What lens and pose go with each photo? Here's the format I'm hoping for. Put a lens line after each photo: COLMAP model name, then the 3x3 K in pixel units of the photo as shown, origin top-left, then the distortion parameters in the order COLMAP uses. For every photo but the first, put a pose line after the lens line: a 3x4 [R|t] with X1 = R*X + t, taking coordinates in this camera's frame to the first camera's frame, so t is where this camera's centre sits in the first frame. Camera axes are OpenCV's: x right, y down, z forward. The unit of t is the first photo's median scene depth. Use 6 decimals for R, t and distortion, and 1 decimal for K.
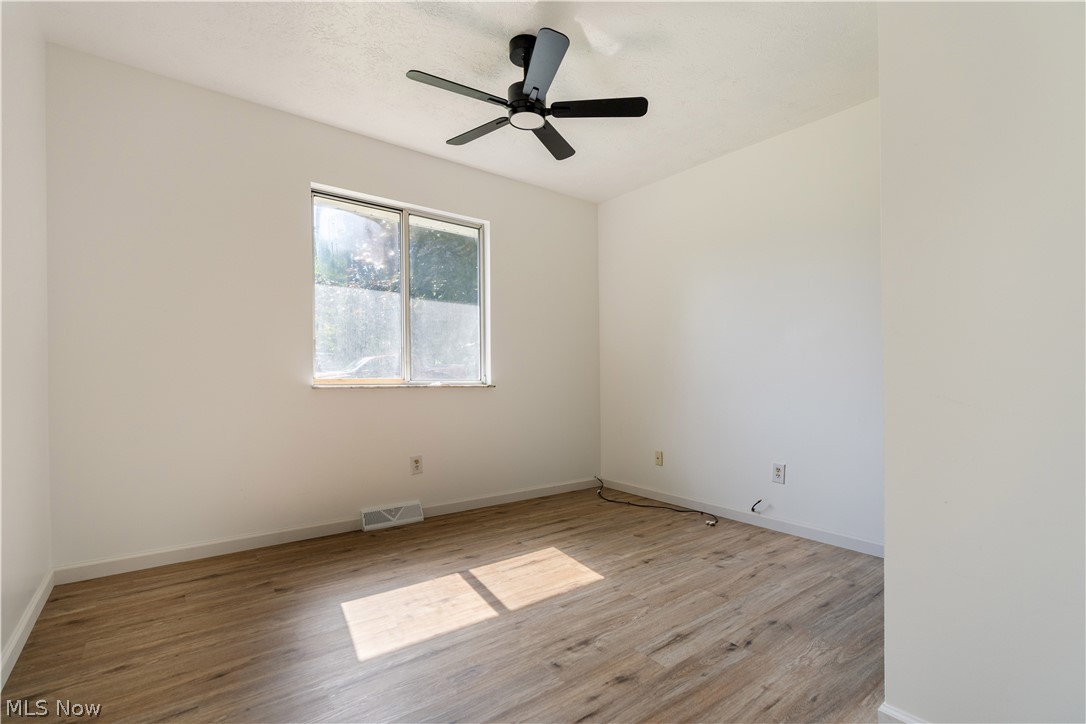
lens RADIAL K [[485.6, 0, 544.0], [0, 485.6, 357.5], [0, 0, 1]] dist [-0.003789, 0.000381]
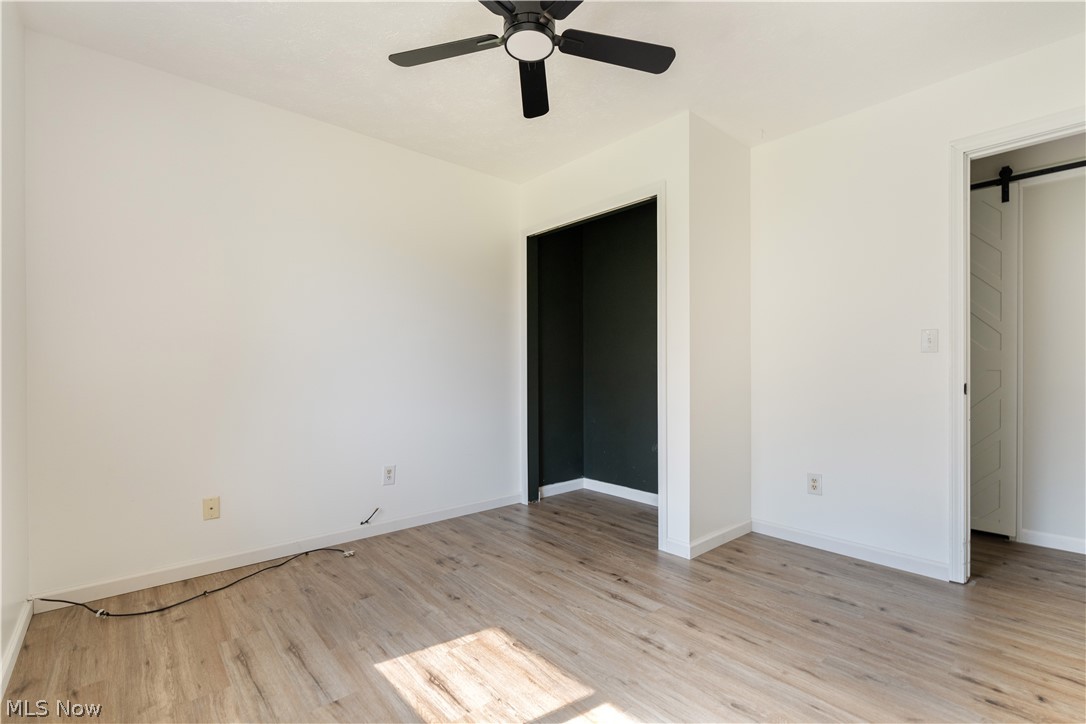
lens RADIAL K [[485.6, 0, 544.0], [0, 485.6, 357.5], [0, 0, 1]] dist [-0.003789, 0.000381]
pose [[-0.050598, 0.016962, 0.998575, -0.638349], [-0.034424, 0.999232, -0.018718, -0.000236], [-0.998126, -0.035322, -0.049975, 0.851332]]
